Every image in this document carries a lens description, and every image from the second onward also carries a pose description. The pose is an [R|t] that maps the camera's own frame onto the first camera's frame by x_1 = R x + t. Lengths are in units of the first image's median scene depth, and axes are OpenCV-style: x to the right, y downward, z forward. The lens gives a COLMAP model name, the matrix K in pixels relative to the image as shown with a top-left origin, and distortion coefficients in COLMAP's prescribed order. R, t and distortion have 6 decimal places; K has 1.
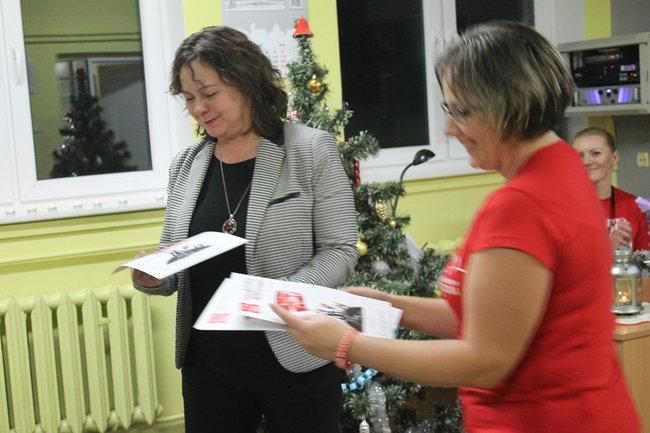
lens RADIAL K [[1084.8, 0, 323.9], [0, 1084.8, 218.2], [0, 0, 1]] dist [0.007169, 0.000000]
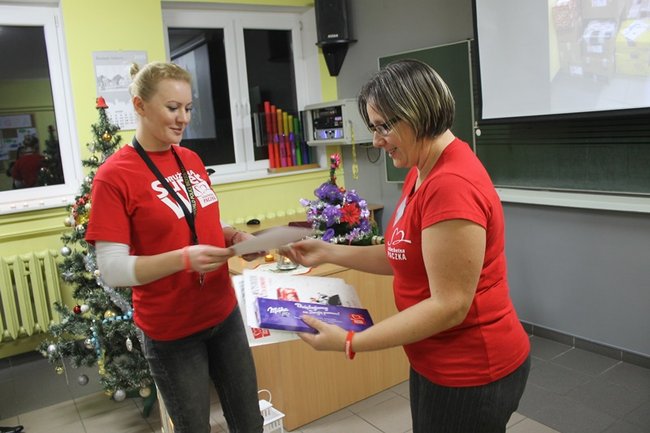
lens RADIAL K [[543.9, 0, 312.7], [0, 543.9, 218.4], [0, 0, 1]] dist [-0.161751, 0.133765]
pose [[0.996836, -0.029081, 0.073976, 0.234489], [0.025191, 0.998277, 0.052989, -0.031322], [-0.075389, -0.050957, 0.995851, 0.147885]]
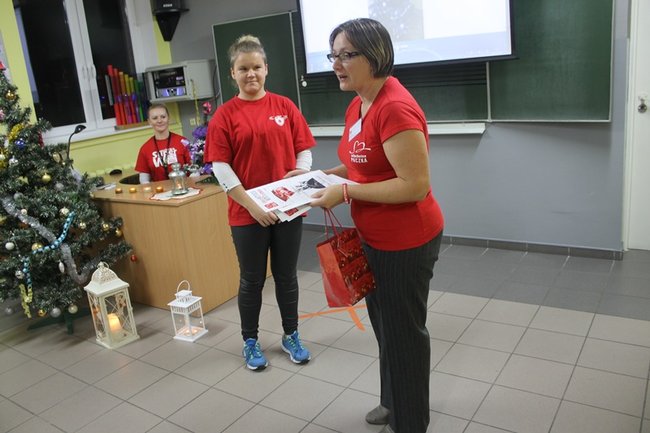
lens RADIAL K [[543.9, 0, 314.3], [0, 543.9, 219.4], [0, 0, 1]] dist [-0.161751, 0.133765]
pose [[0.888964, -0.141512, 0.435565, 0.036183], [0.087336, 0.985993, 0.142095, 0.008190], [-0.449572, -0.088277, 0.888871, -0.070350]]
